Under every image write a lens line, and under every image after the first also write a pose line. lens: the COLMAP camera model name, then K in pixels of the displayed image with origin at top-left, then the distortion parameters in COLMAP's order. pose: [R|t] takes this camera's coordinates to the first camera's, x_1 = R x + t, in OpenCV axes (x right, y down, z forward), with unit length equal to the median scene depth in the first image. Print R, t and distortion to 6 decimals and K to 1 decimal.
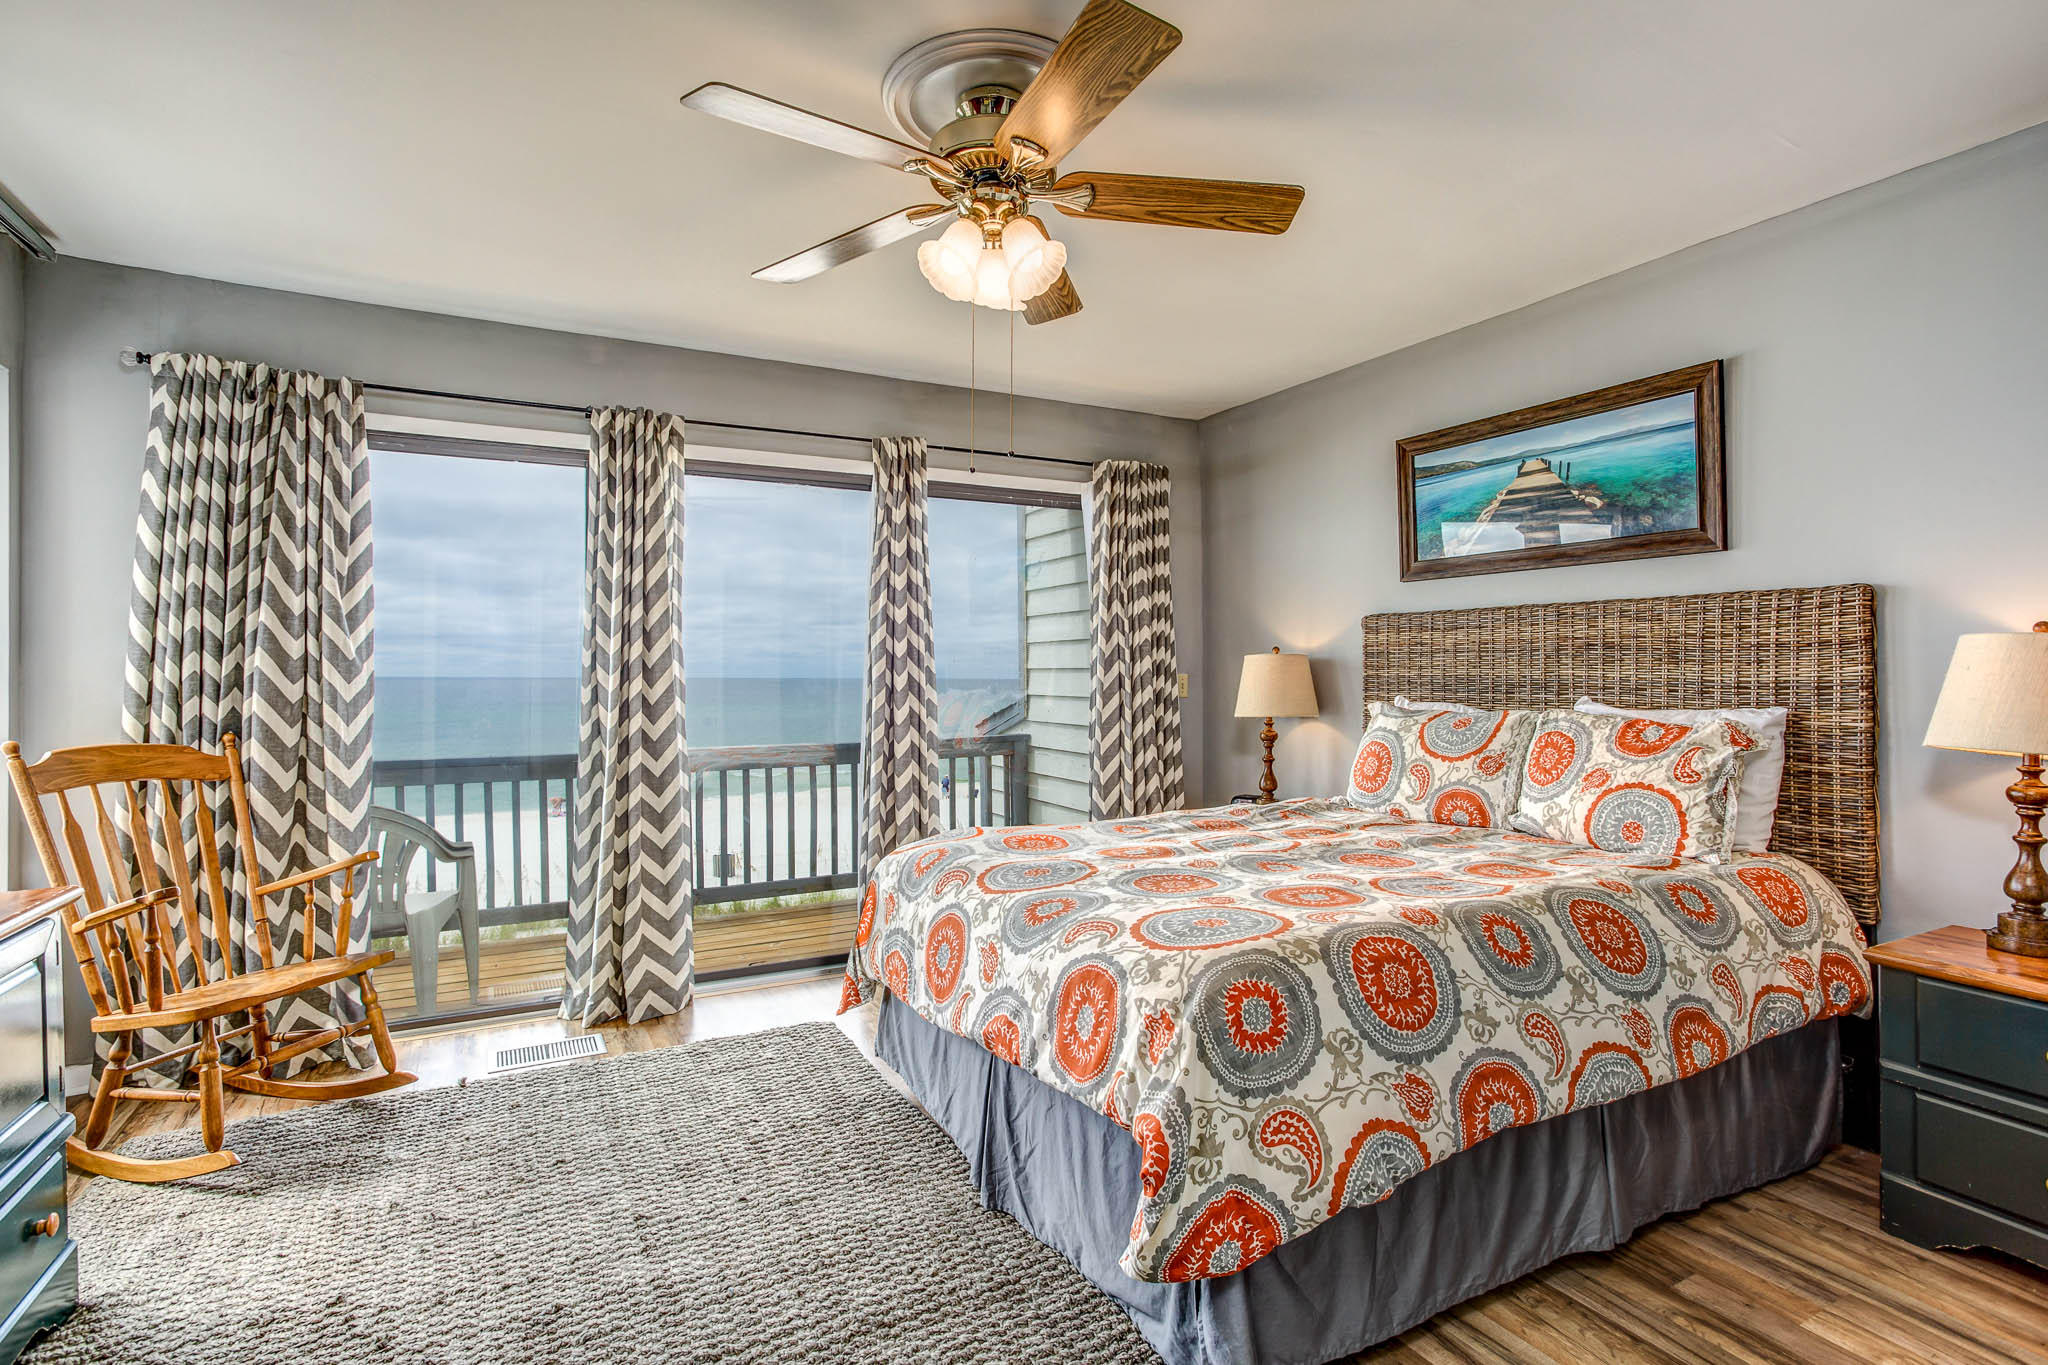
lens RADIAL K [[989.0, 0, 1024.0], [0, 989.0, 682.5], [0, 0, 1]] dist [-0.006133, -0.000305]
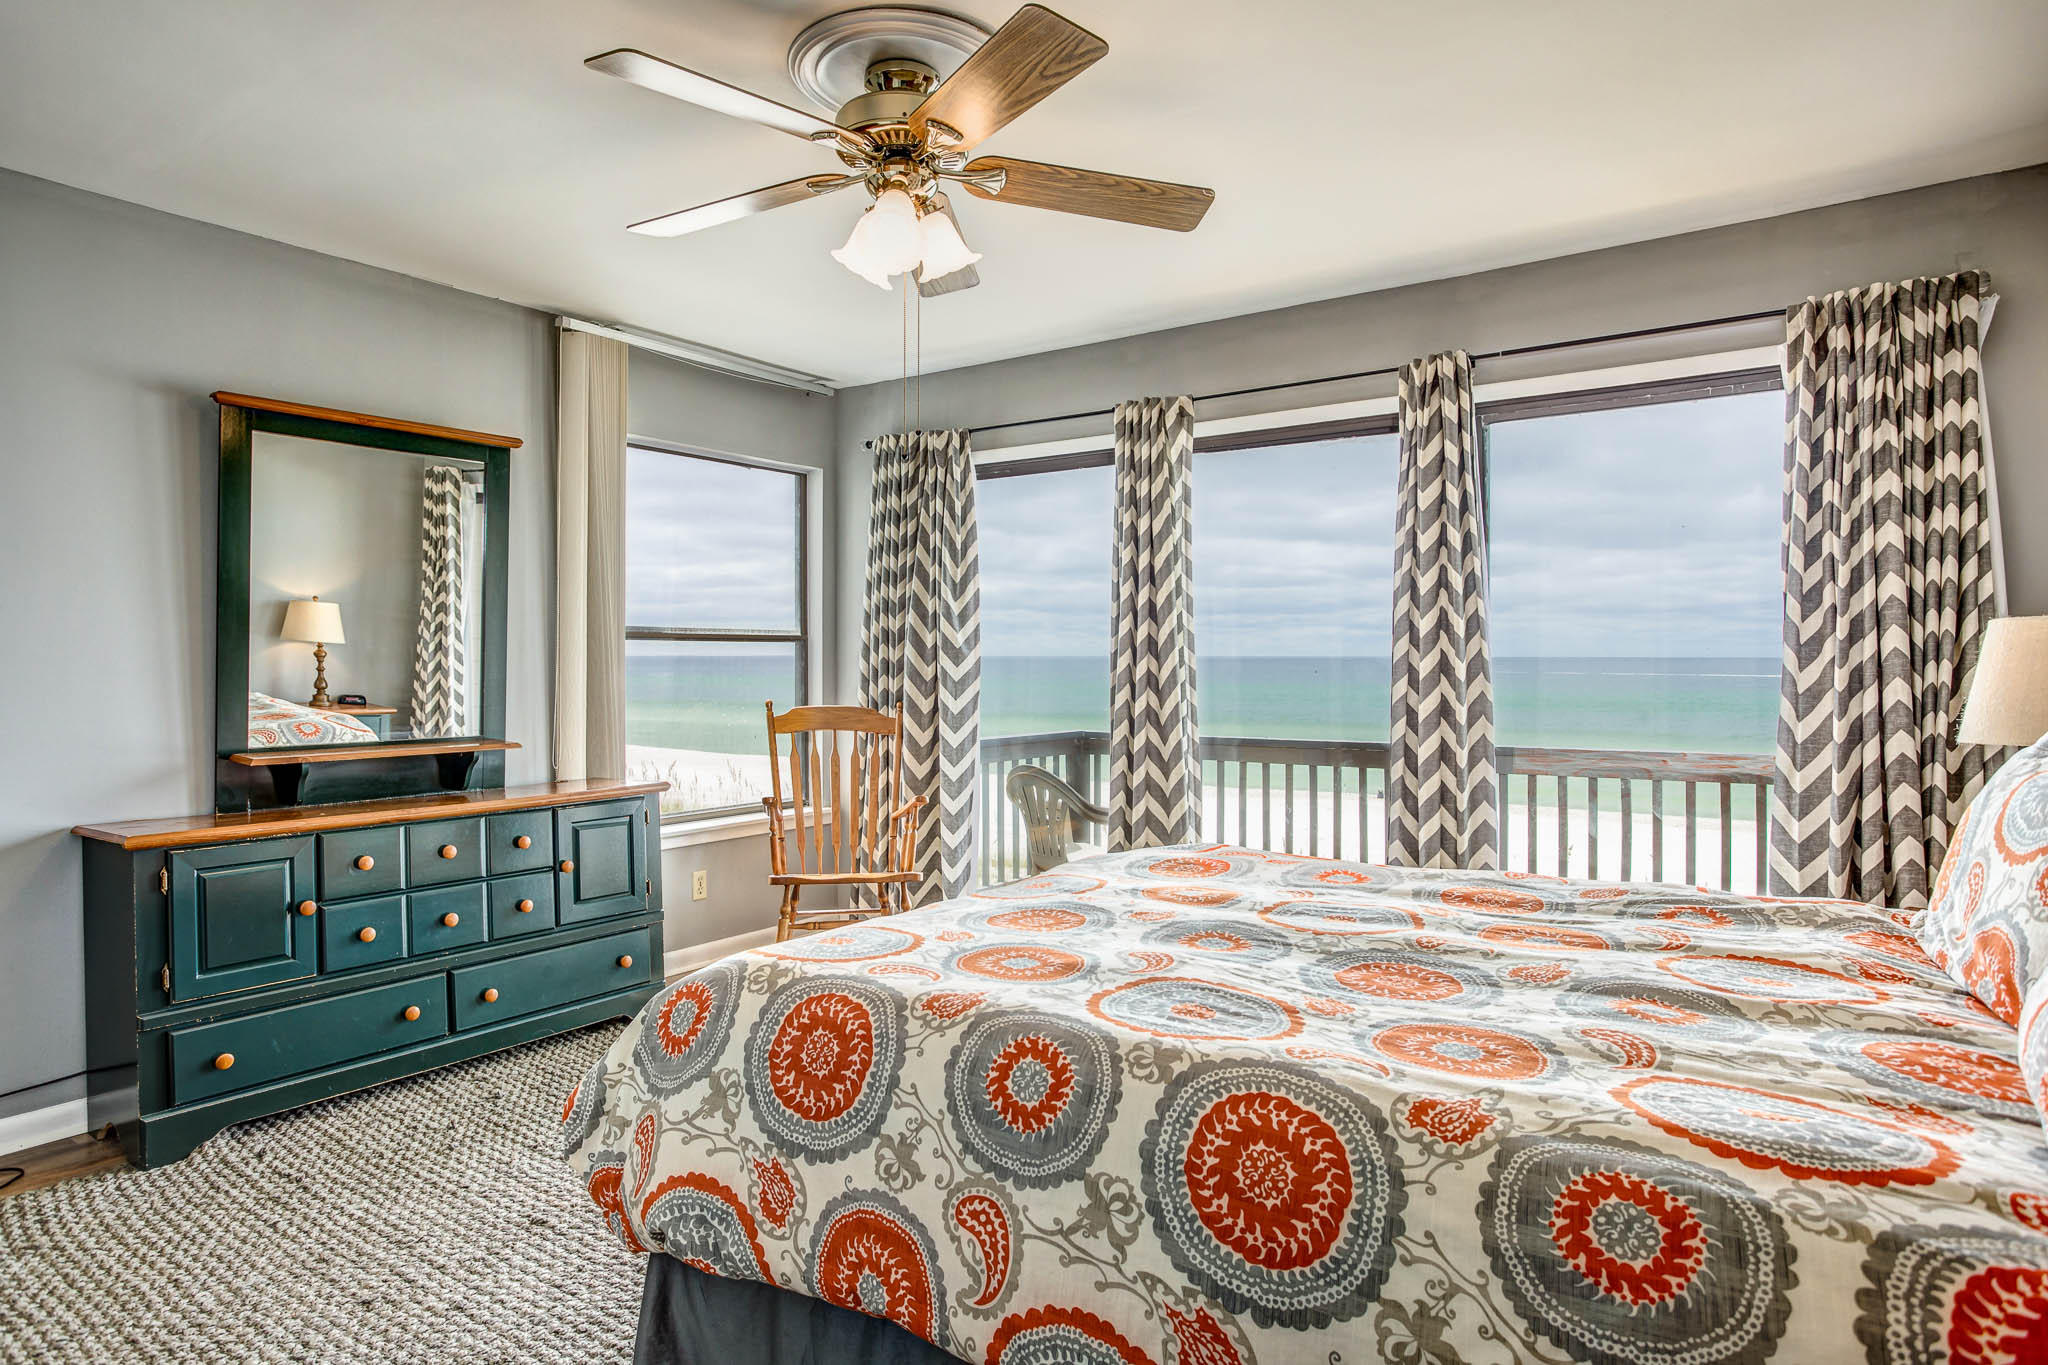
lens RADIAL K [[1155.5, 0, 1024.7], [0, 1155.5, 662.4], [0, 0, 1]] dist [-0.025600, -0.000331]
pose [[0.438955, 0.004540, -0.898497, 1.053143], [-0.007570, 0.999970, 0.001354, -0.010362], [0.898477, 0.006207, 0.438977, 0.612602]]
